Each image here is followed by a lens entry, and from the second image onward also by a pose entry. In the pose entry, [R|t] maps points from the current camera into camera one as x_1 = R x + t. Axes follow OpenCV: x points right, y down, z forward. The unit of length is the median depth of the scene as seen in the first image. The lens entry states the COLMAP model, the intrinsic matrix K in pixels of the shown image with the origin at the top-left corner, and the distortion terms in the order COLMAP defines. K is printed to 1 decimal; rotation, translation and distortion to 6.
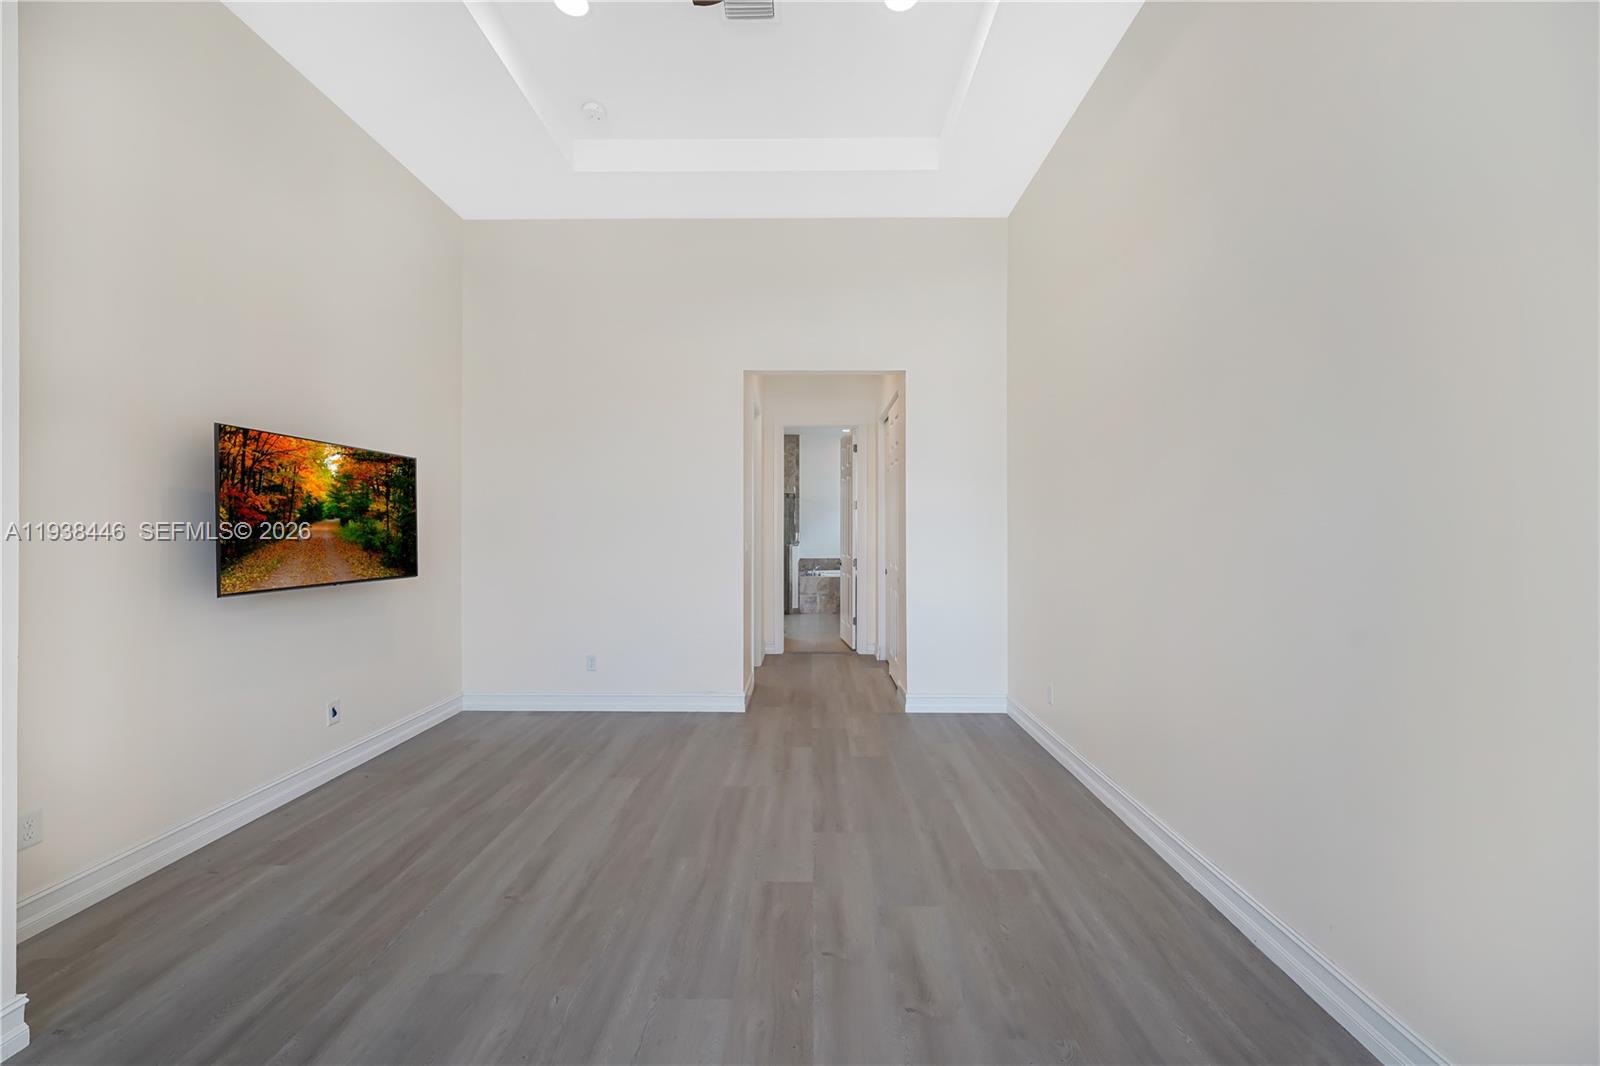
lens RADIAL K [[682.5, 0, 792.4], [0, 682.5, 531.2], [0, 0, 1]] dist [0.029125, 0.000062]
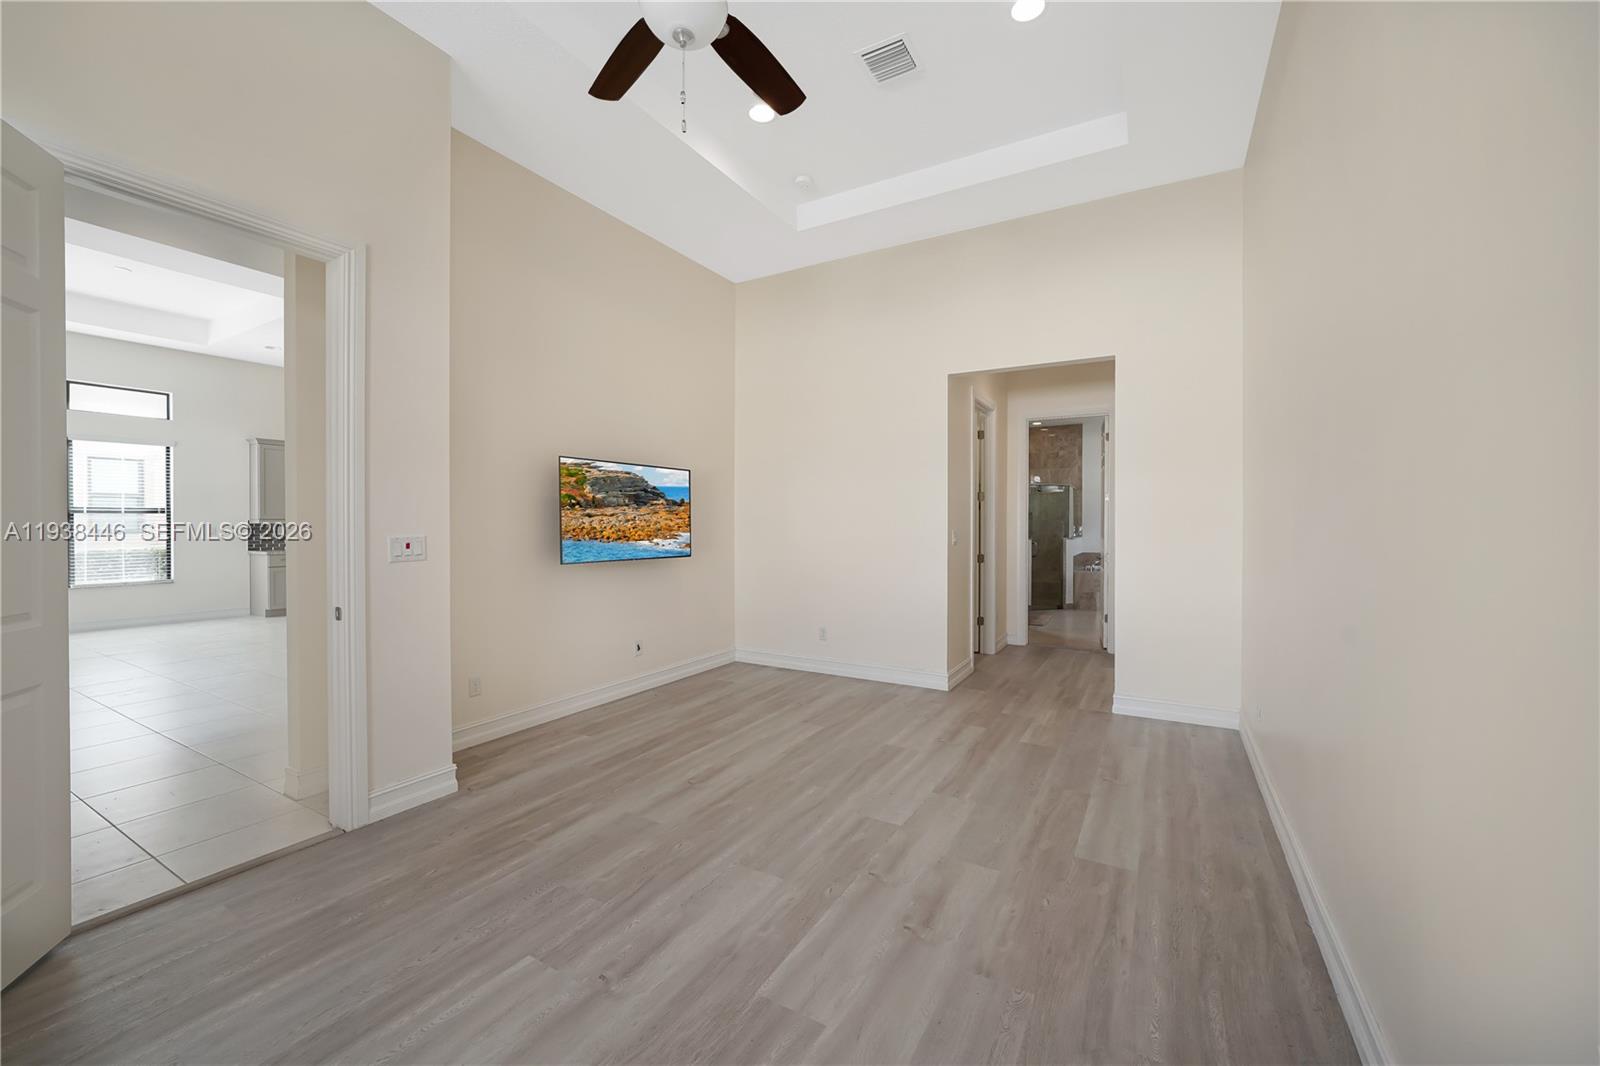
lens RADIAL K [[682.5, 0, 798.1], [0, 682.5, 529.6], [0, 0, 1]] dist [0.029125, 0.000062]
pose [[0.853487, 0.000451, -0.521114, 0.433923], [0.001774, 0.999991, 0.003771, 0.009128], [0.521111, -0.004143, 0.853479, -0.062200]]
